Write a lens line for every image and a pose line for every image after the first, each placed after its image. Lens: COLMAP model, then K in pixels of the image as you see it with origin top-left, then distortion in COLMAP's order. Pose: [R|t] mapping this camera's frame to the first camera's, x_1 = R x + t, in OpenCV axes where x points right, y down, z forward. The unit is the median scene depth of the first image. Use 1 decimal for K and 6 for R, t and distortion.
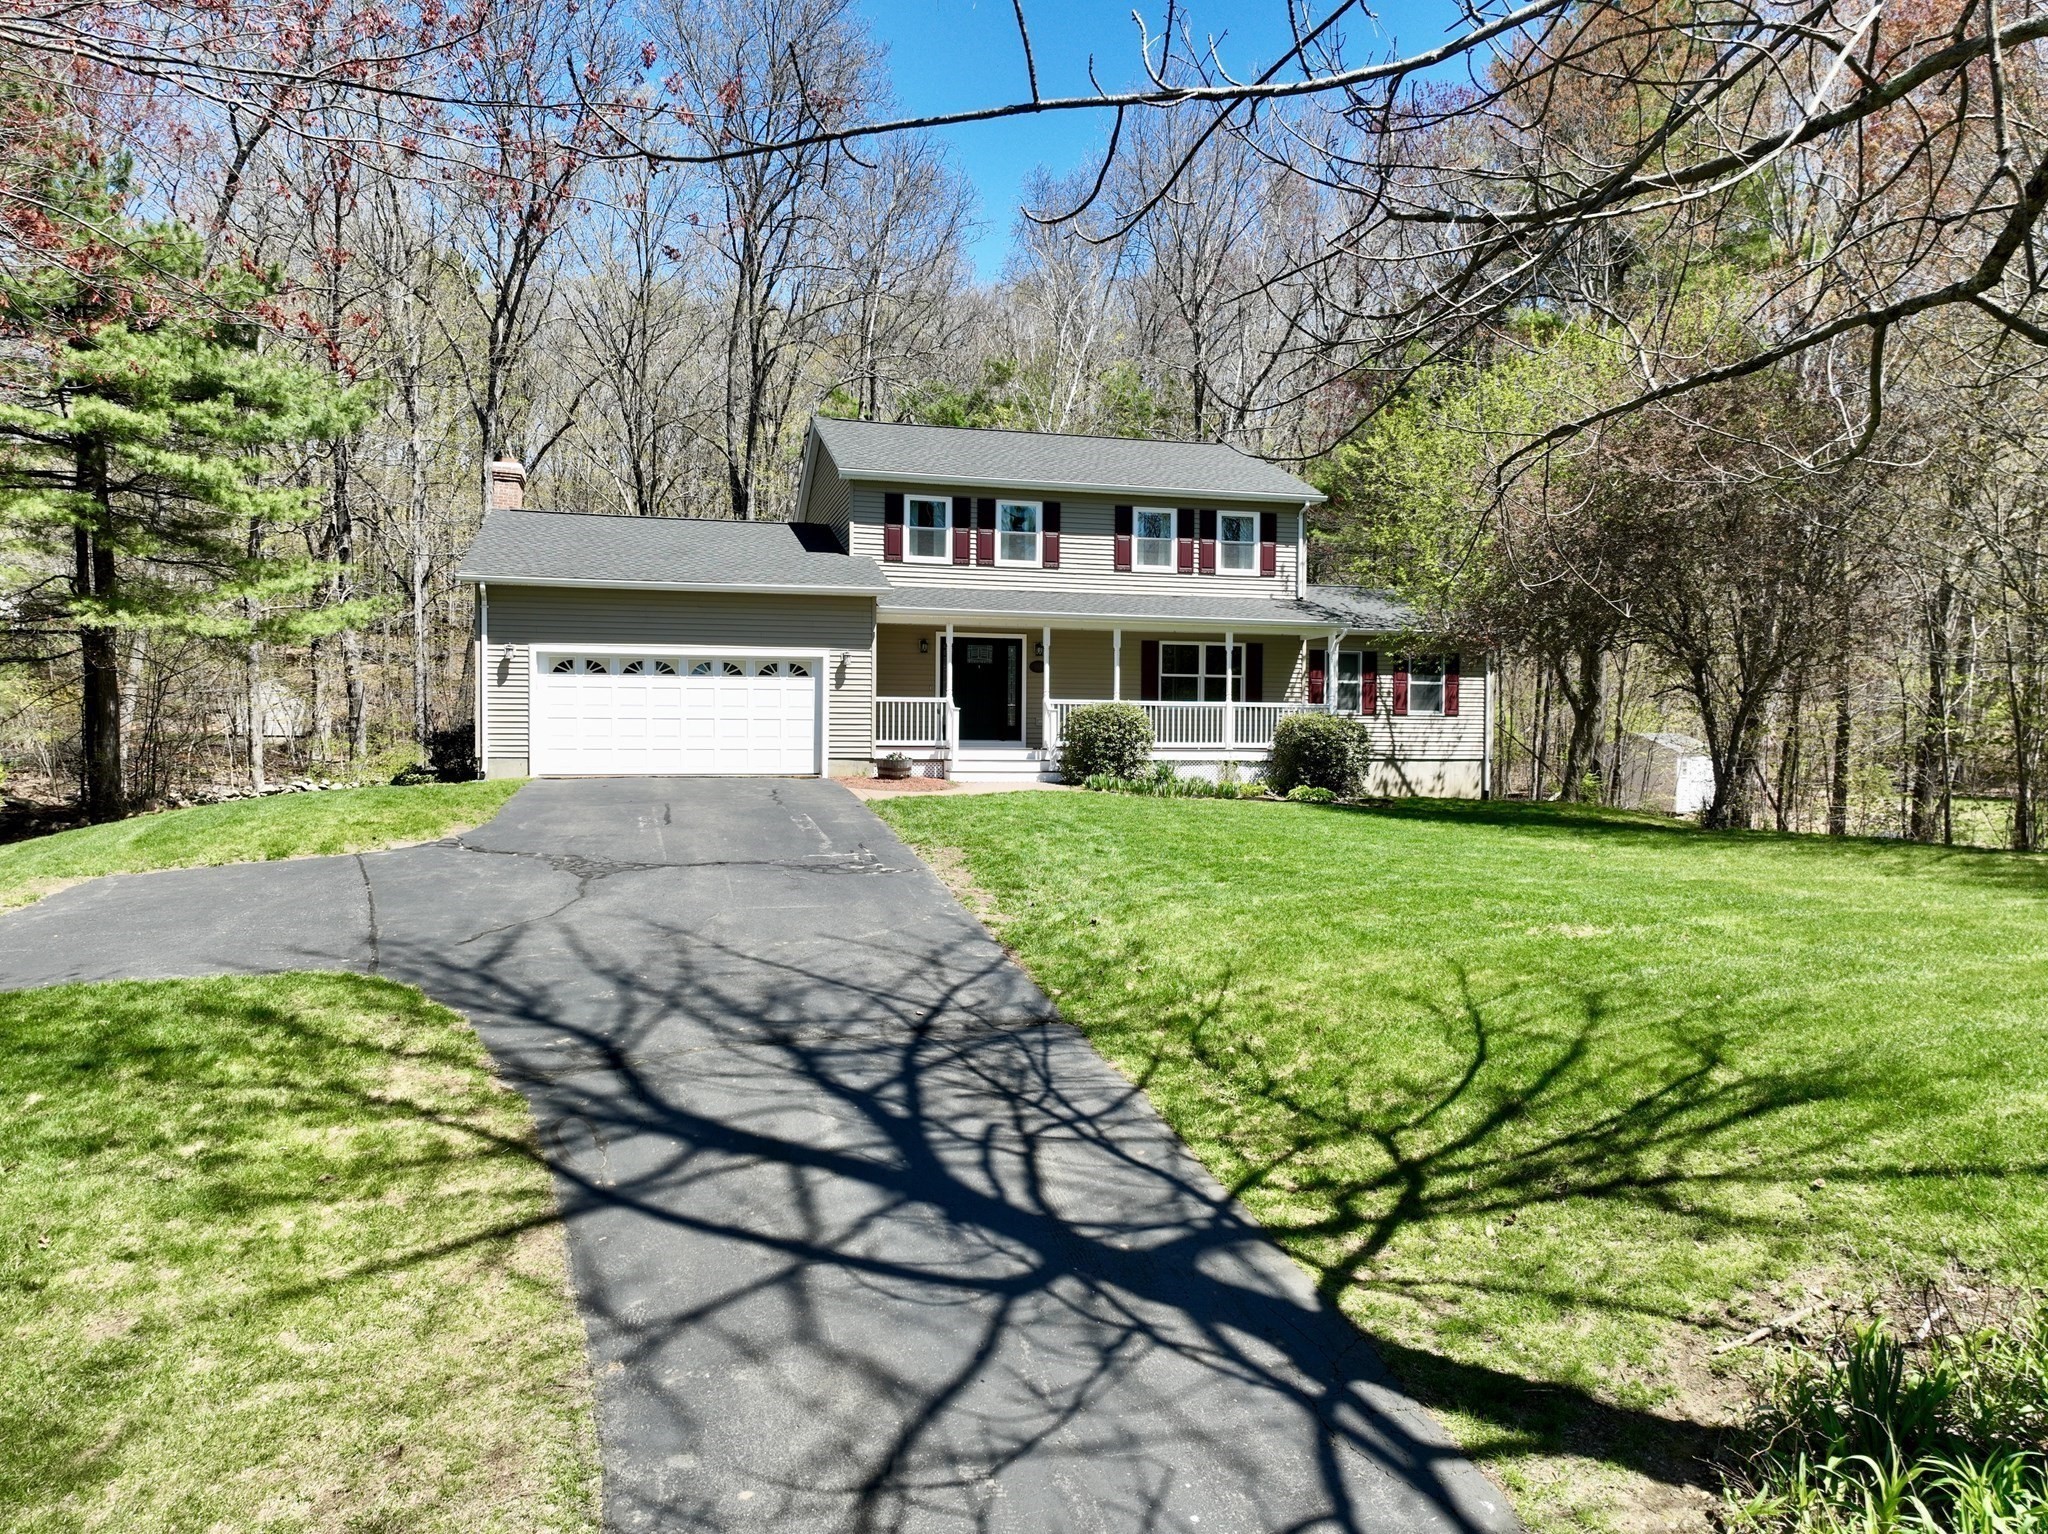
lens RADIAL K [[1432.5, 0, 1024.0], [0, 1432.5, 767.0], [0, 0, 1]] dist [0.002483, 0.001260]
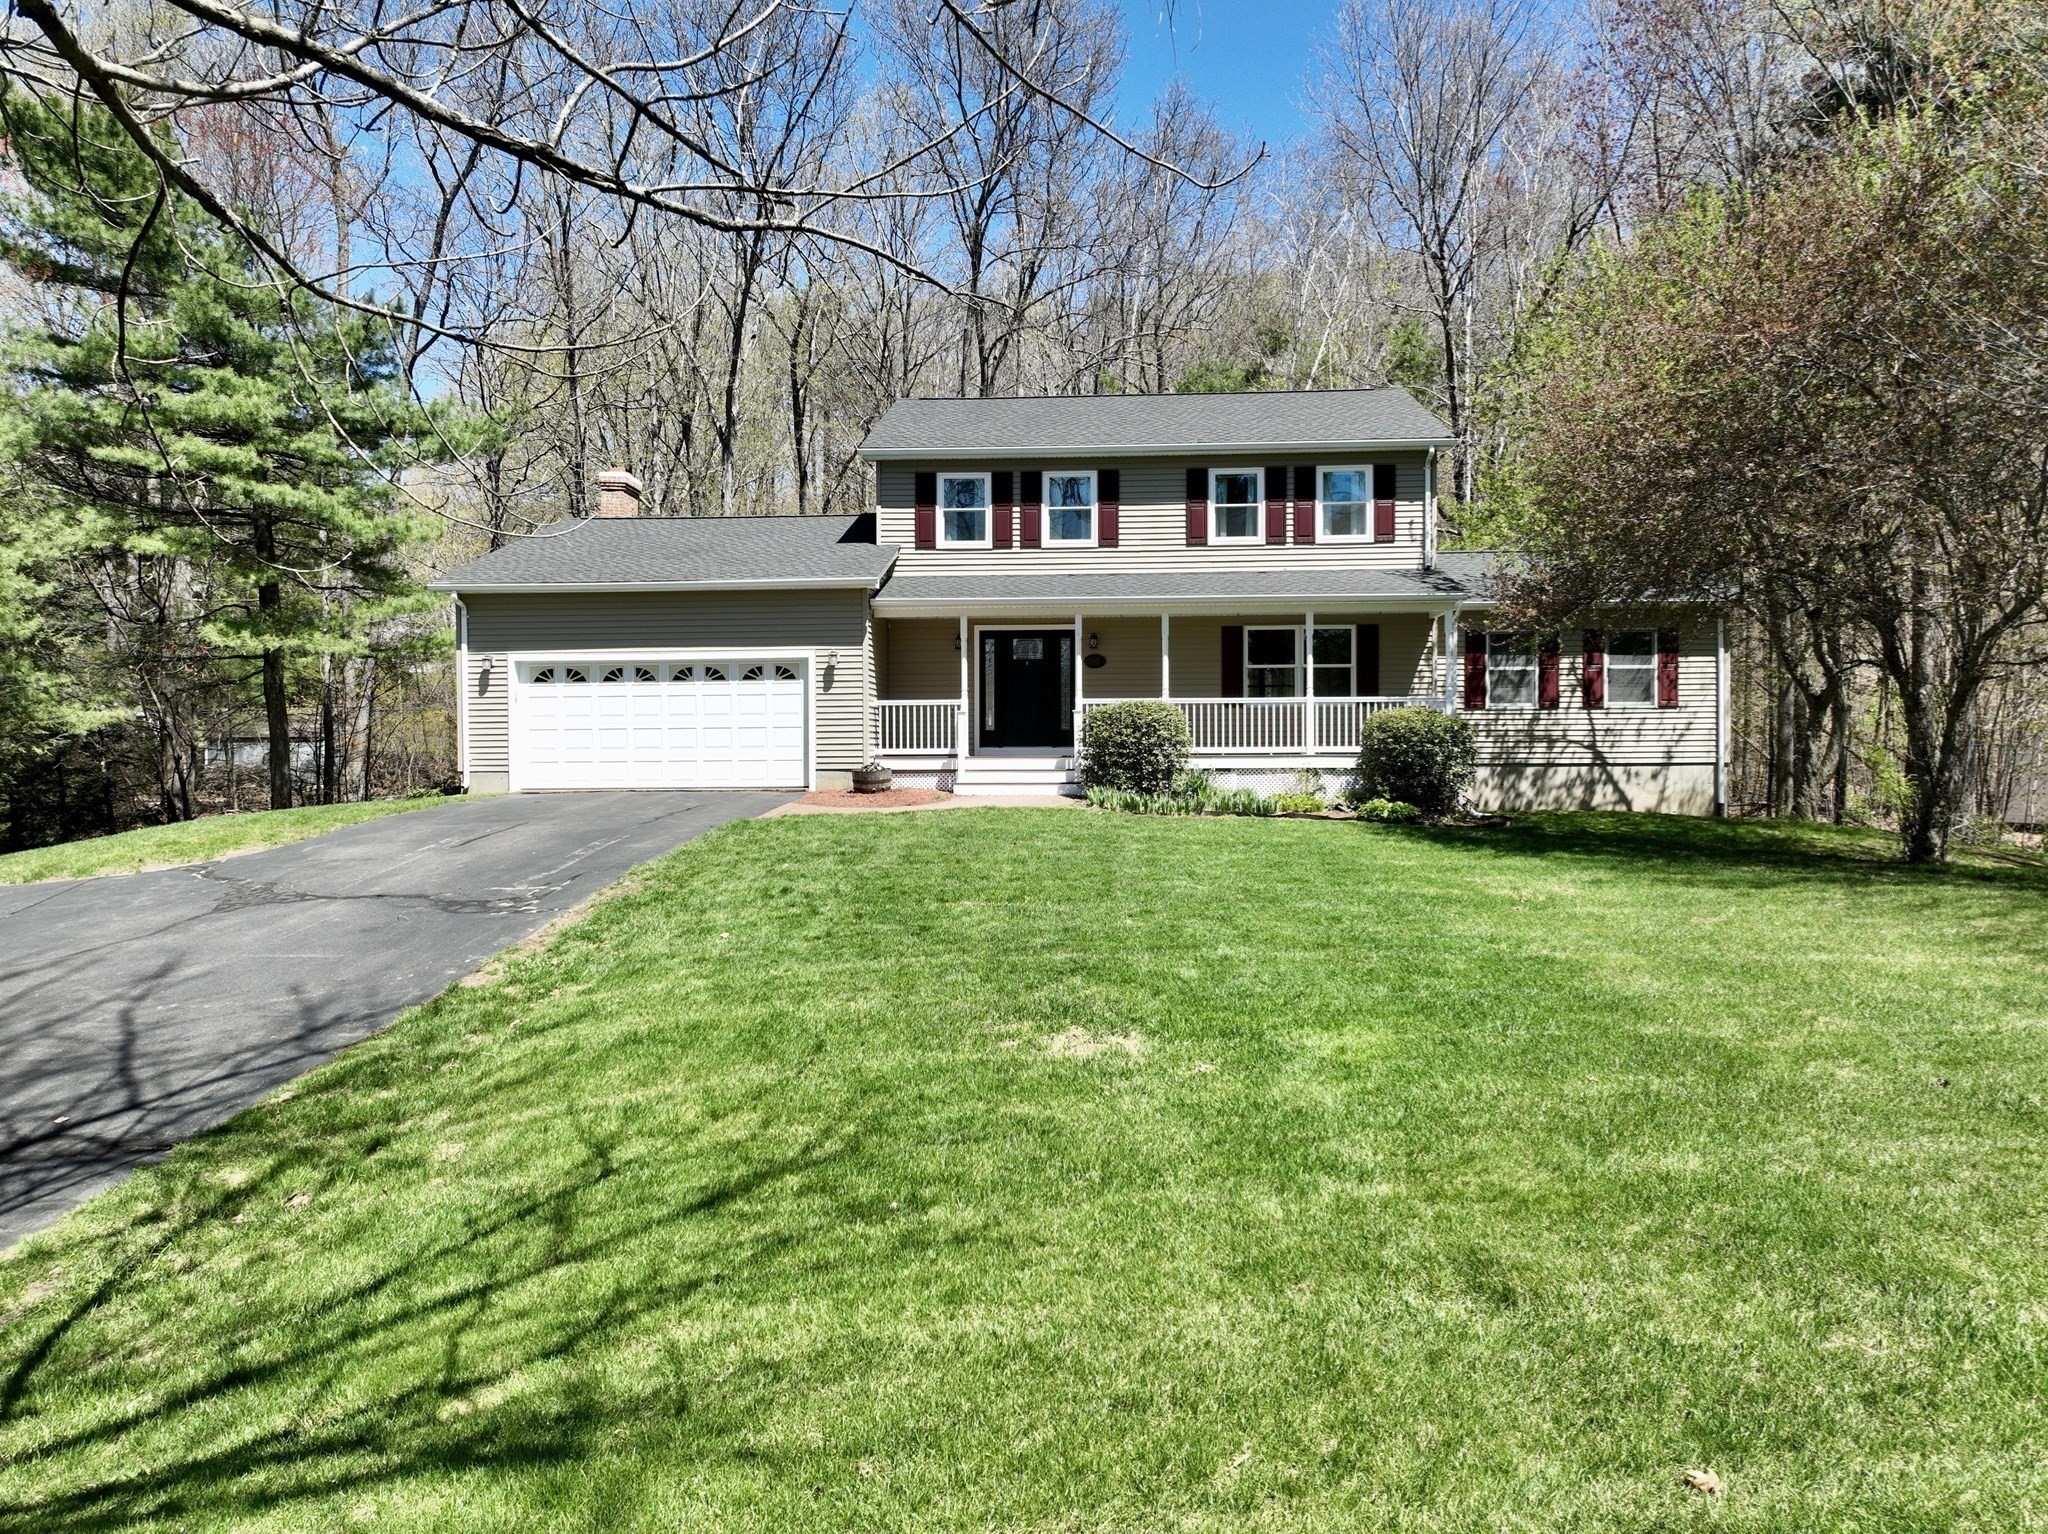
lens RADIAL K [[1432.5, 0, 1024.0], [0, 1432.5, 767.0], [0, 0, 1]] dist [0.002483, 0.001260]
pose [[0.947217, -0.006843, -0.320520, 0.253262], [0.006043, 0.999976, -0.003488, -0.003374], [0.320536, 0.001367, 0.947235, 0.171354]]
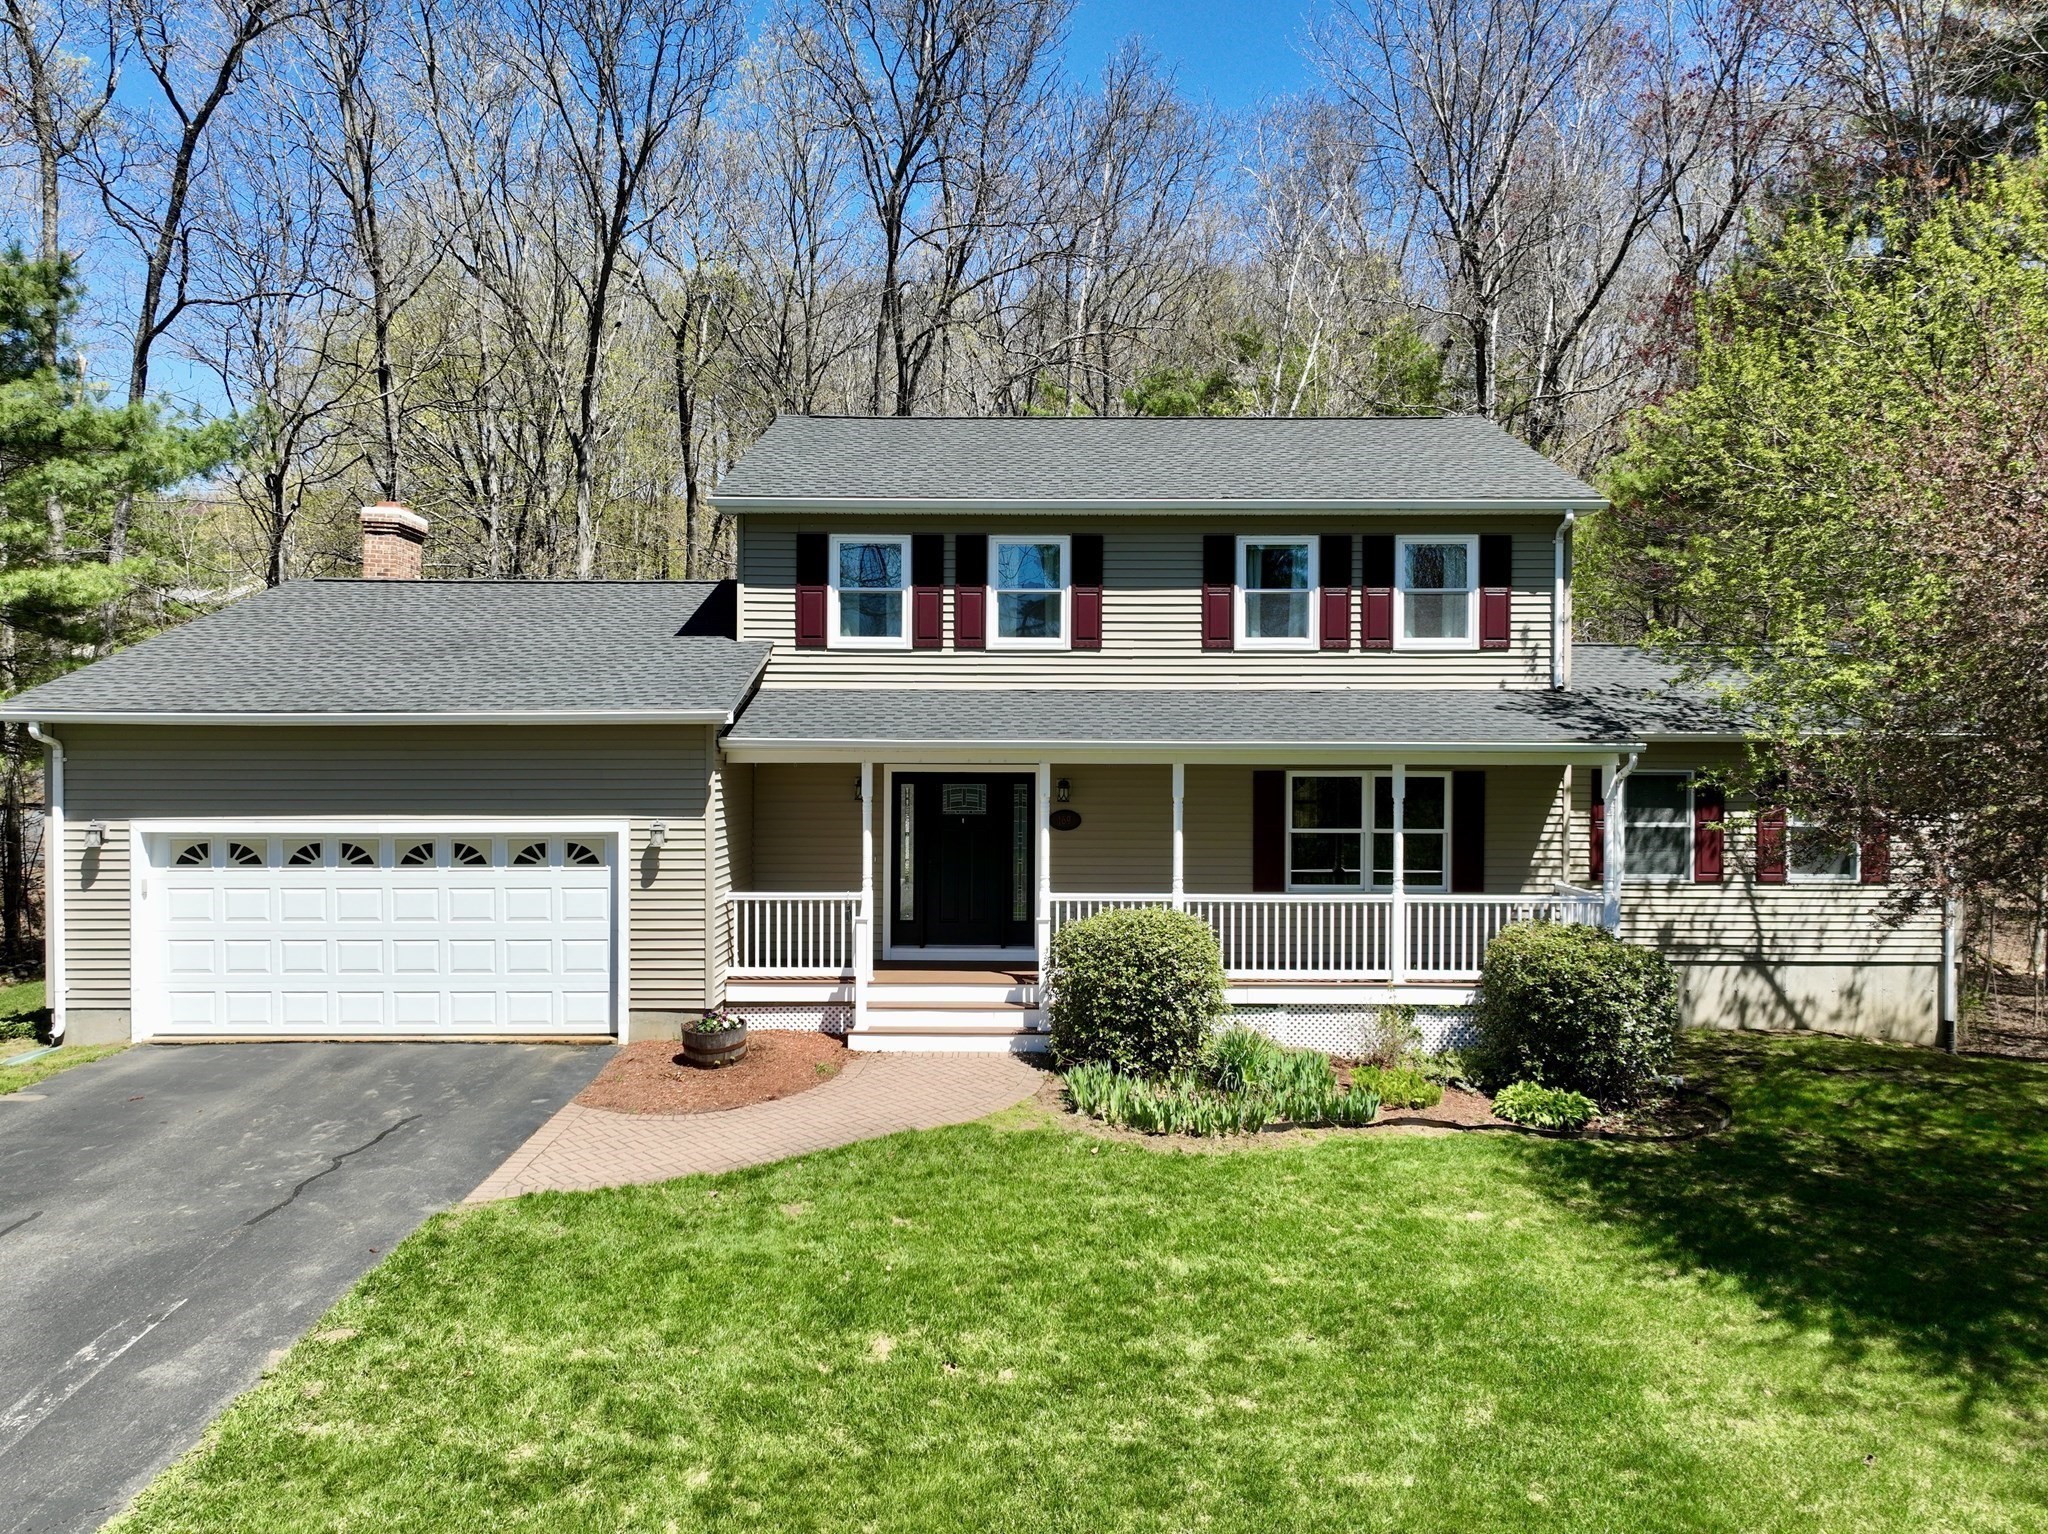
lens RADIAL K [[1432.5, 0, 1024.0], [0, 1432.5, 767.0], [0, 0, 1]] dist [0.002483, 0.001260]
pose [[0.964368, 0.000231, -0.264563, 0.151360], [-0.000905, 0.999997, -0.002428, -0.092657], [0.264561, 0.002581, 0.964365, 0.449915]]
